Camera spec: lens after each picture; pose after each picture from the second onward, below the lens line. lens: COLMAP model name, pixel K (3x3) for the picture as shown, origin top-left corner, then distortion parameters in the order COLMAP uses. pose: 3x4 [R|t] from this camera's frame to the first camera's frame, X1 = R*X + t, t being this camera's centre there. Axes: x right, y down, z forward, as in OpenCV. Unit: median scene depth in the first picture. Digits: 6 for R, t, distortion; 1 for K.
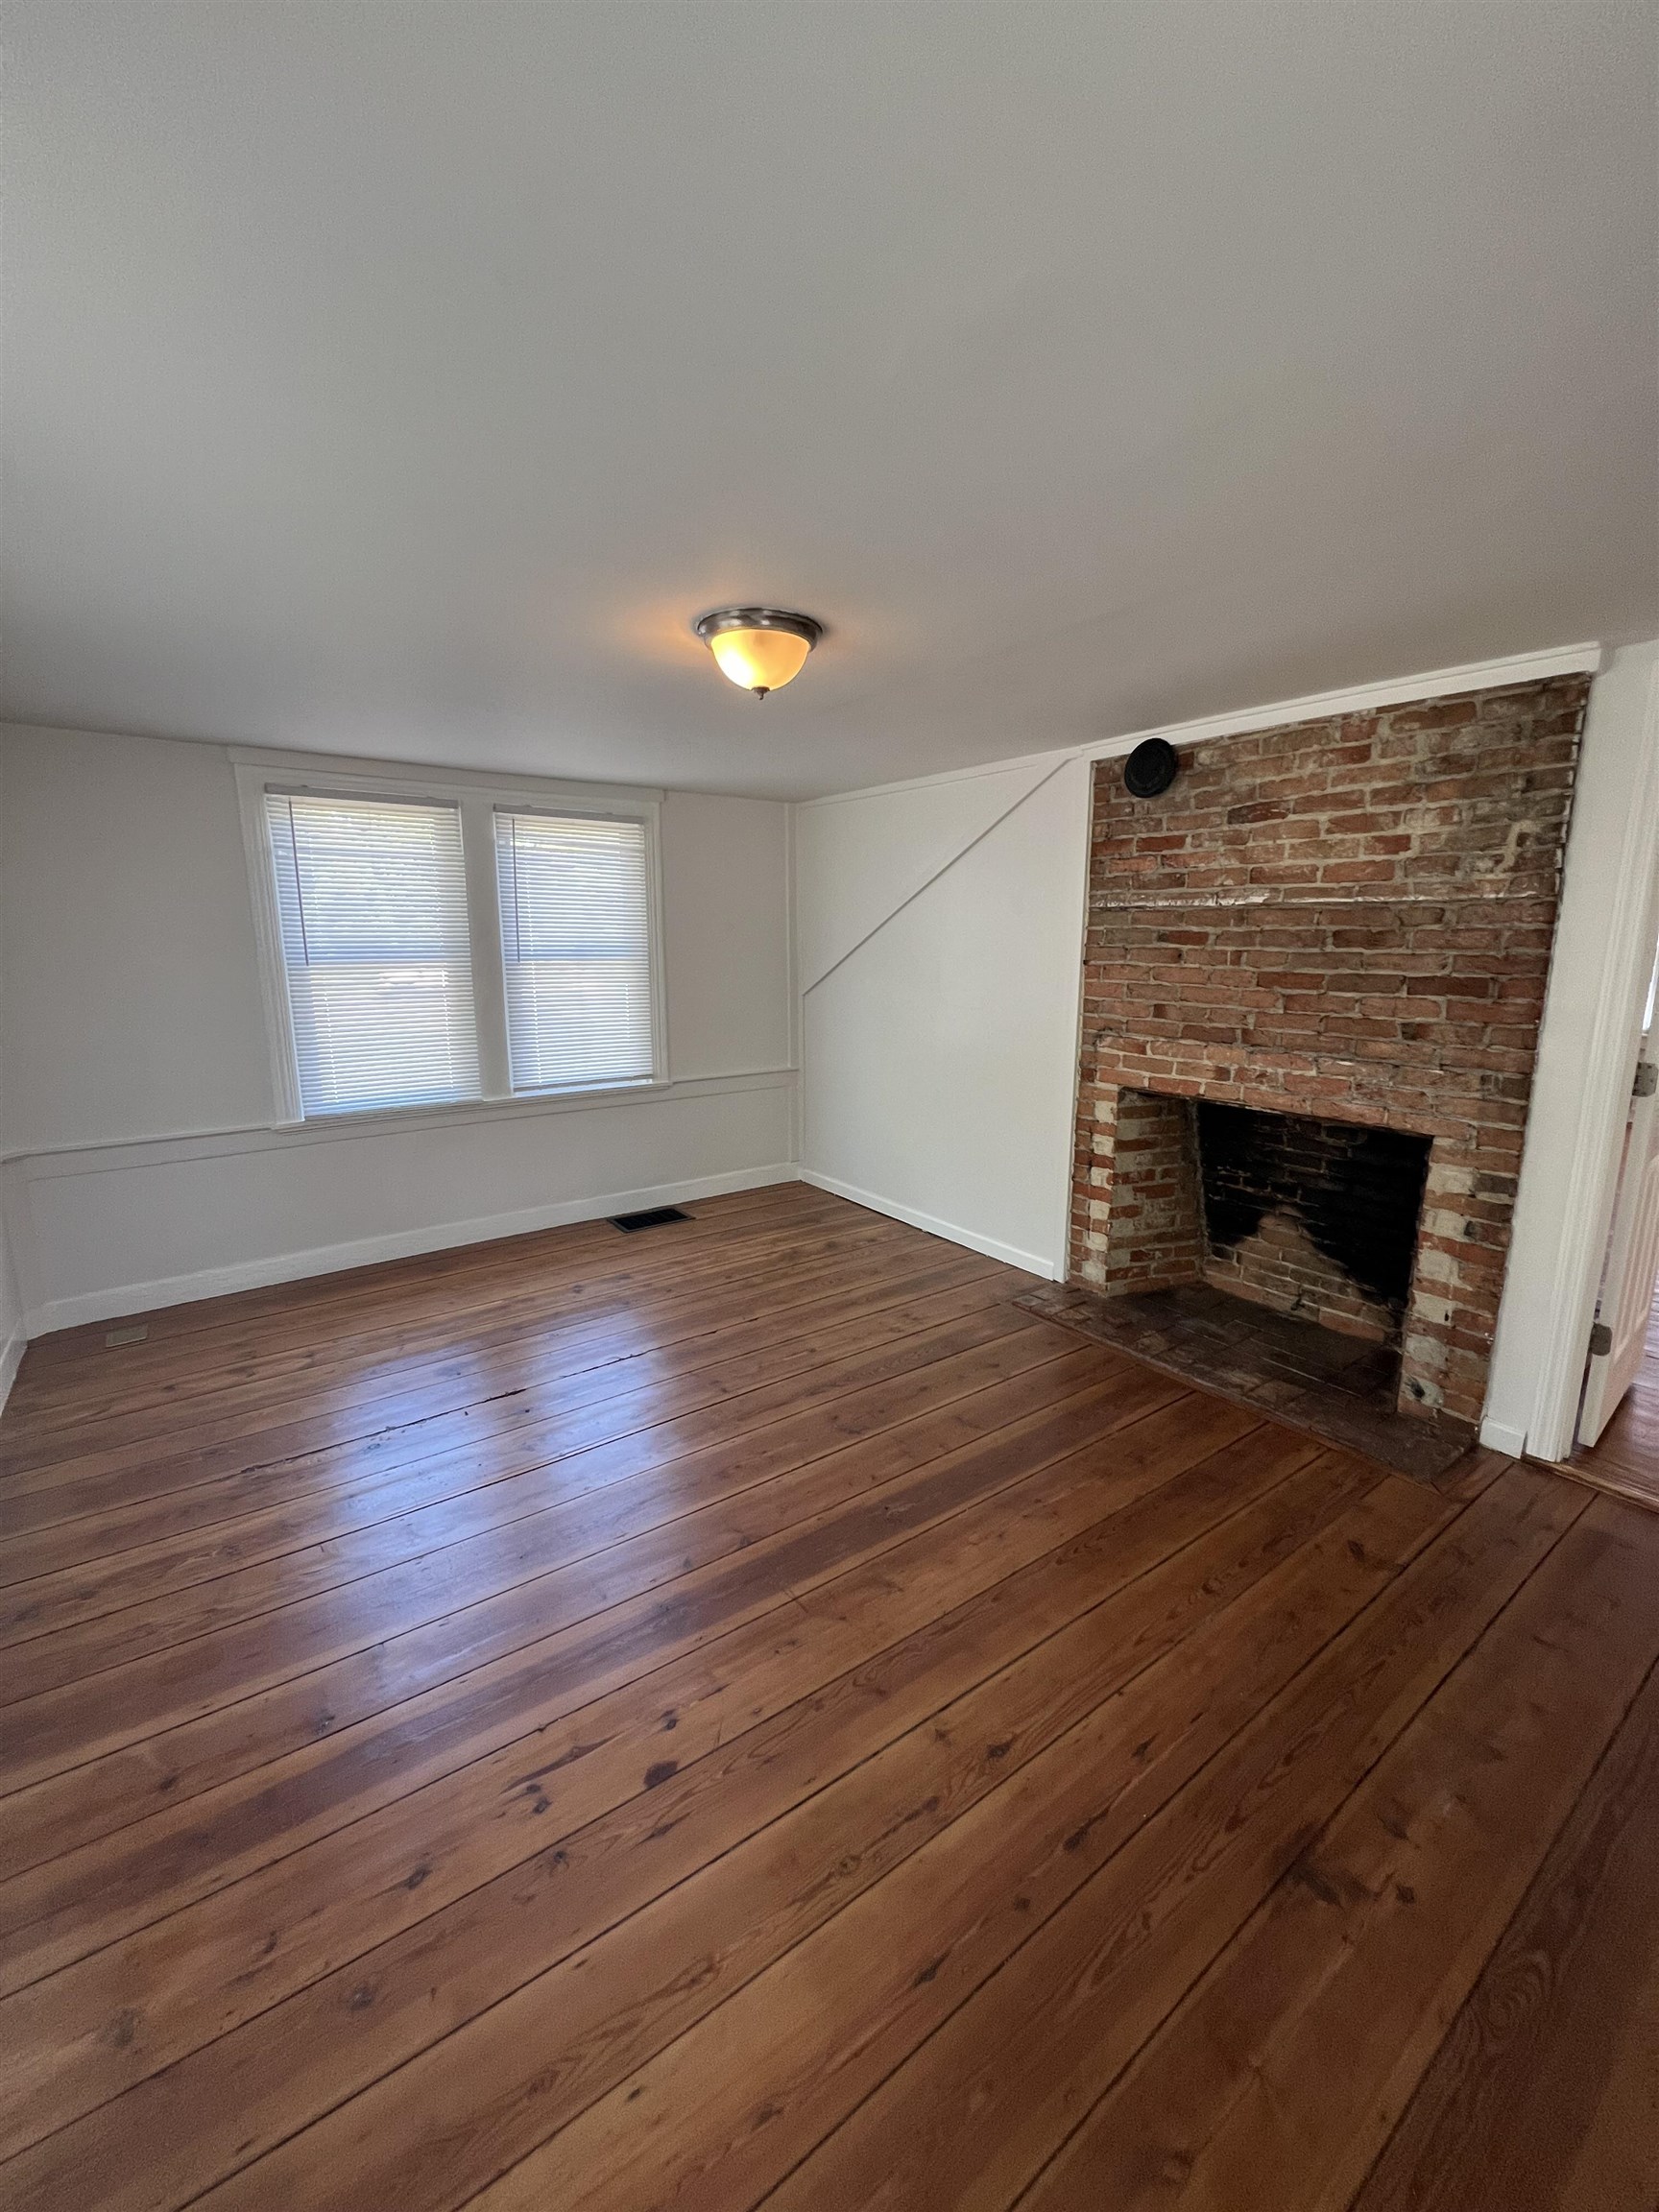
lens RADIAL K [[877.9, 0, 829.6], [0, 877.9, 1107.4], [0, 0, 1]] dist [-0.001618, 0.000414]
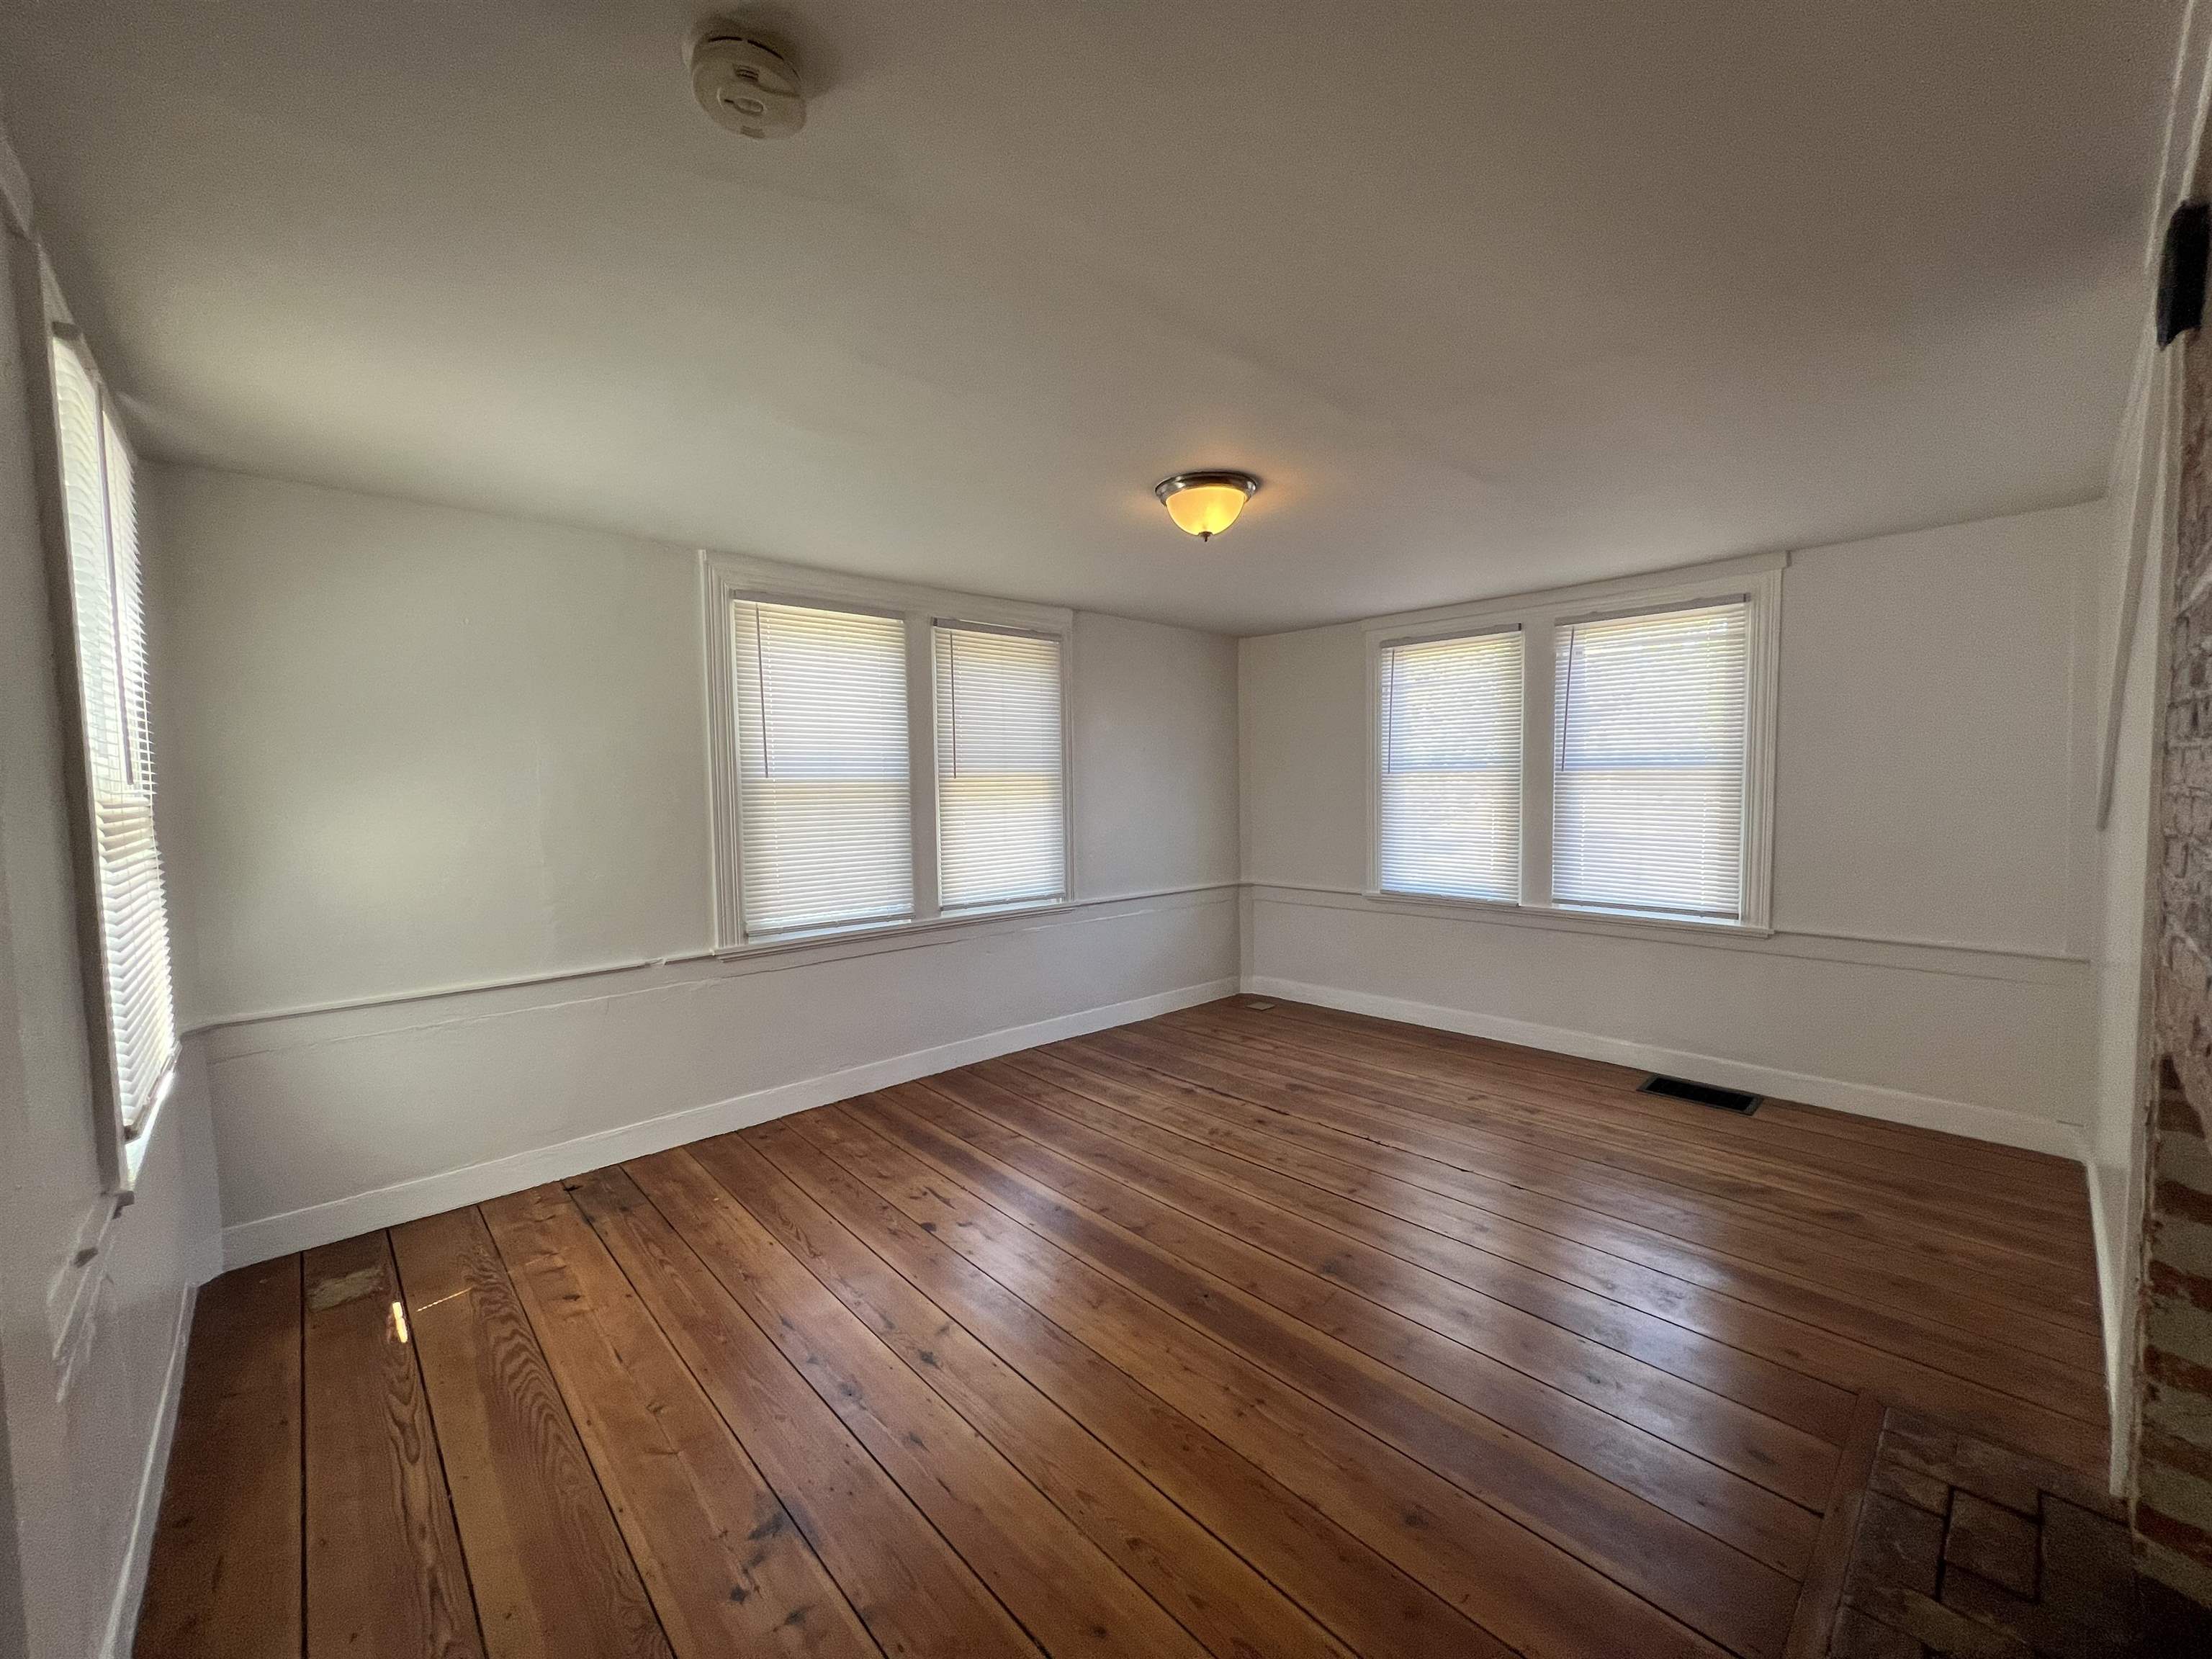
lens RADIAL K [[877.9, 0, 1098.3], [0, 877.9, 844.9], [0, 0, 1]] dist [-0.001618, 0.000414]
pose [[0.111249, 0.071237, -0.991236, 0.633384], [-0.179646, 0.982437, 0.050443, -0.045036], [0.977421, 0.172460, 0.122092, 0.427165]]
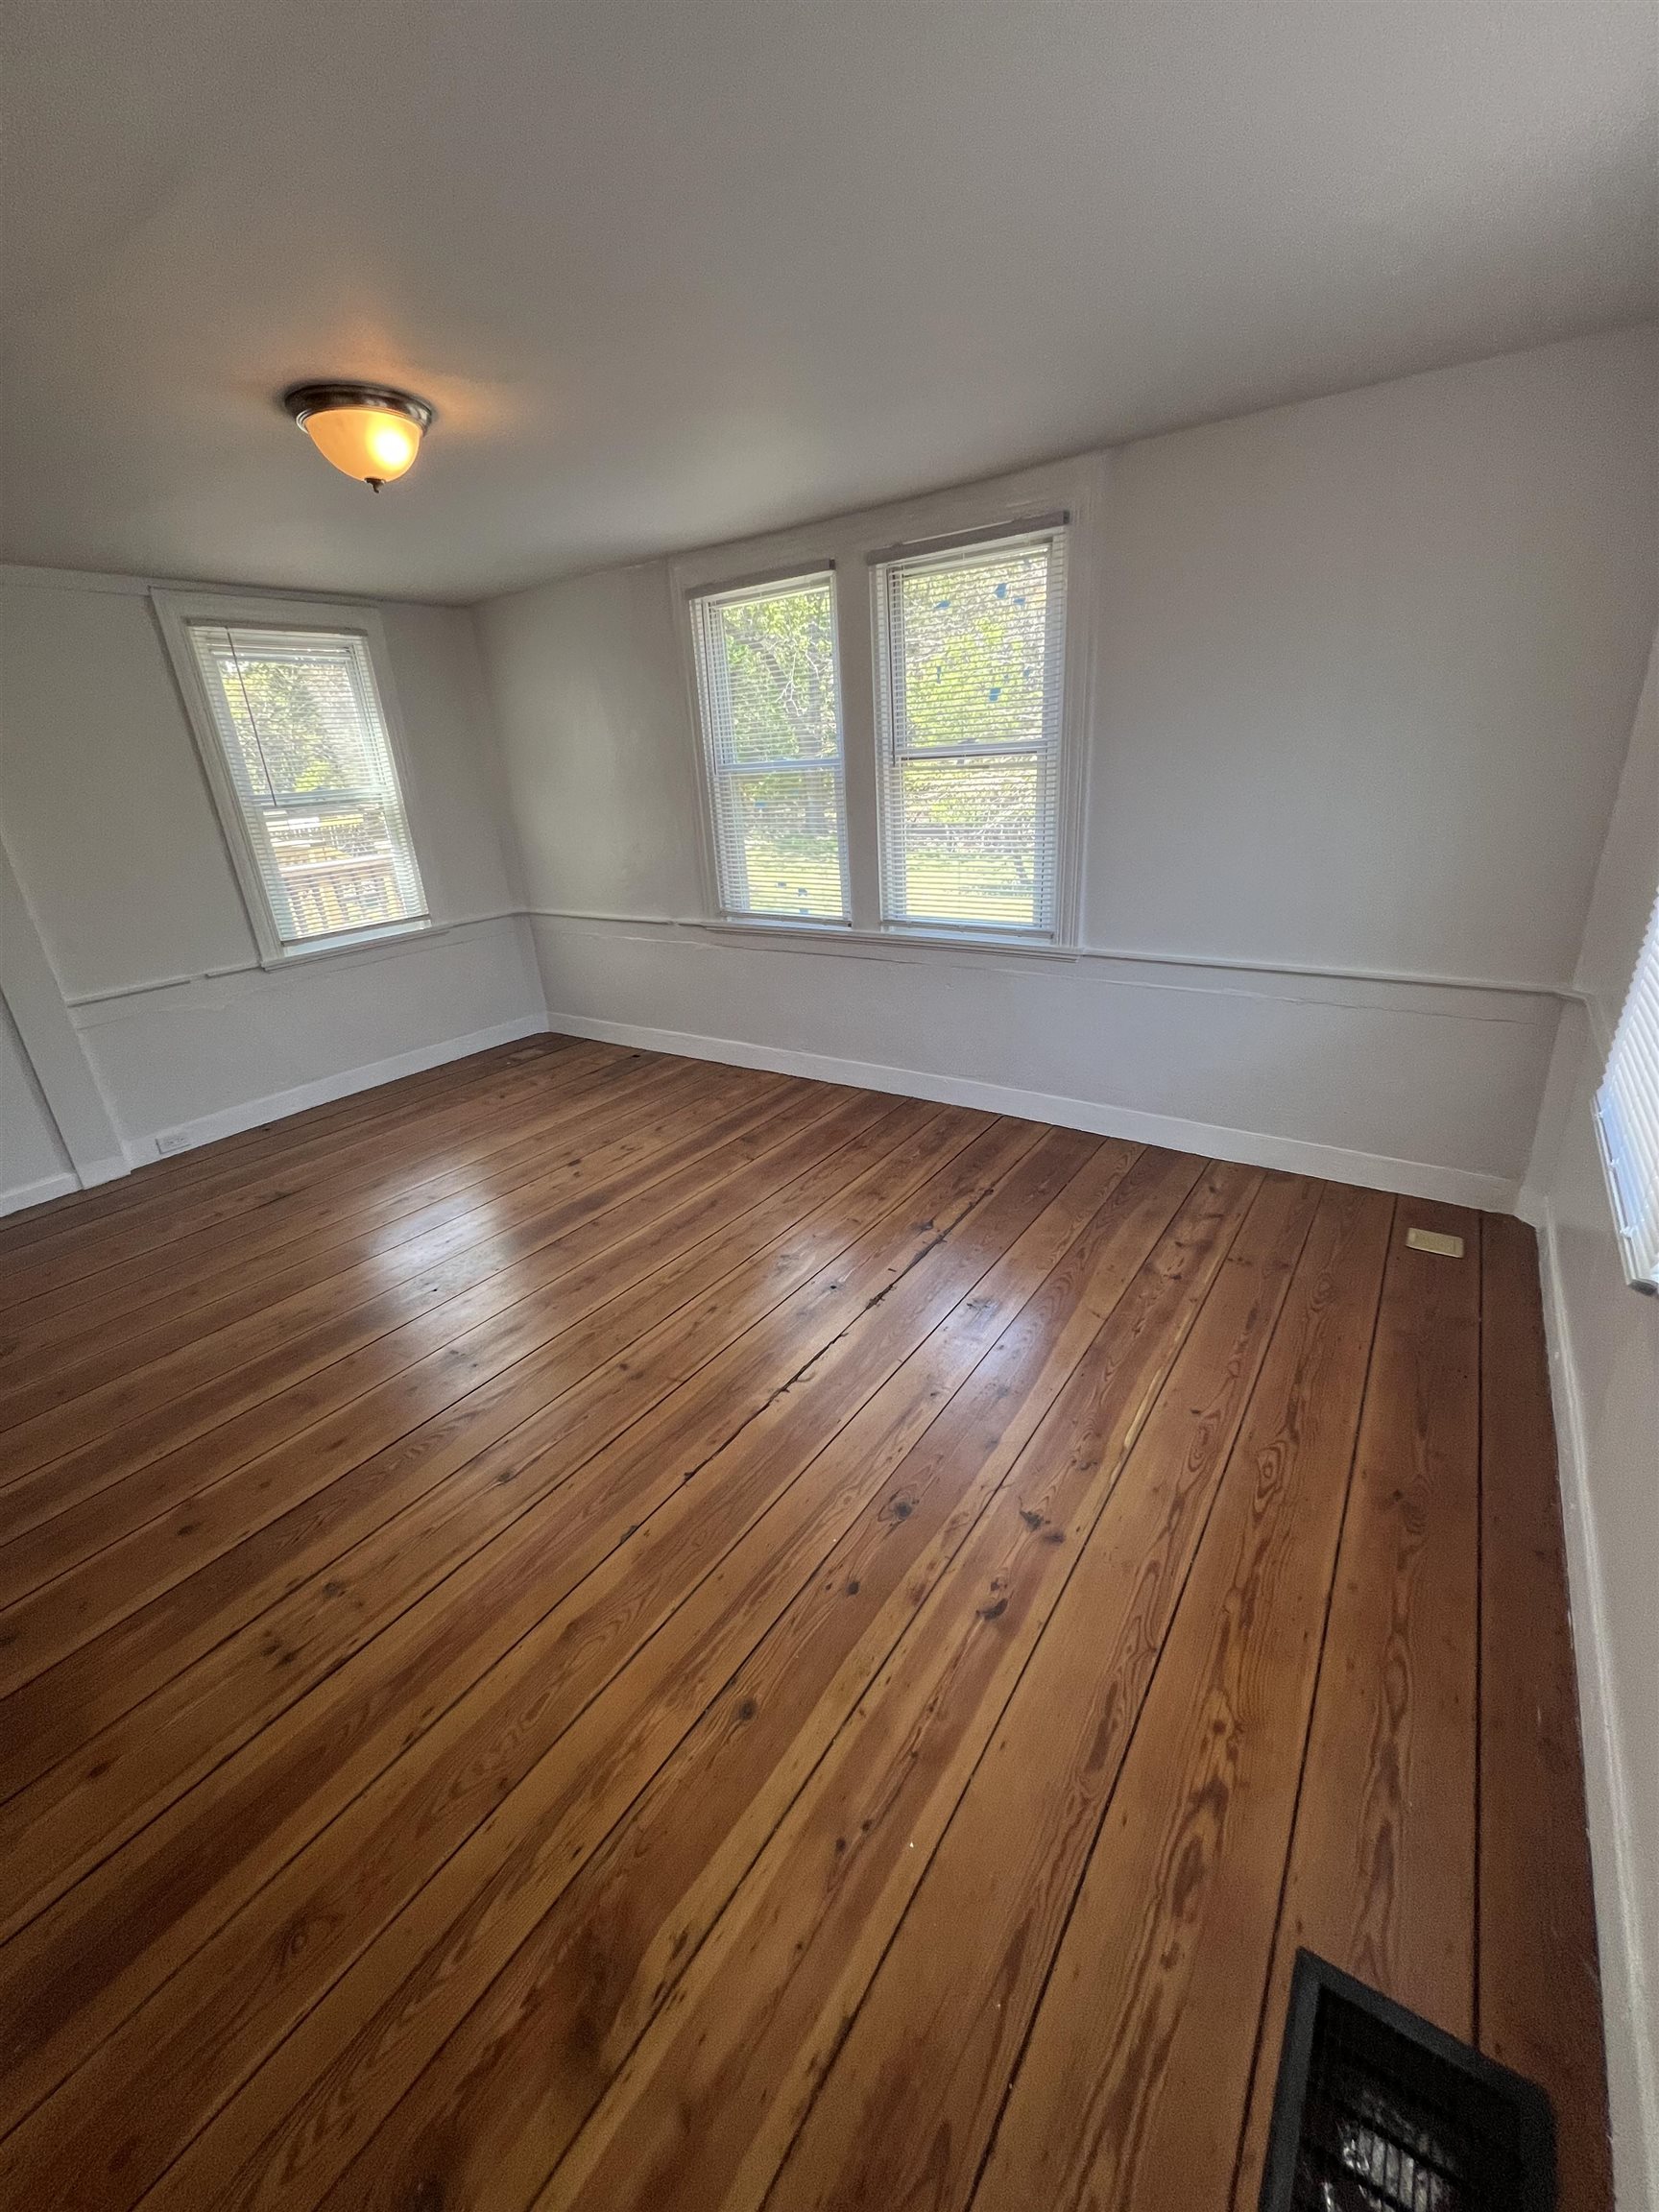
lens RADIAL K [[877.9, 0, 837.3], [0, 877.9, 1104.2], [0, 0, 1]] dist [-0.001618, 0.000414]
pose [[-0.943866, 0.175953, -0.279568, -0.097474], [-0.002429, 0.842610, 0.538518, -0.233477], [0.330321, 0.508968, -0.794884, 1.245403]]
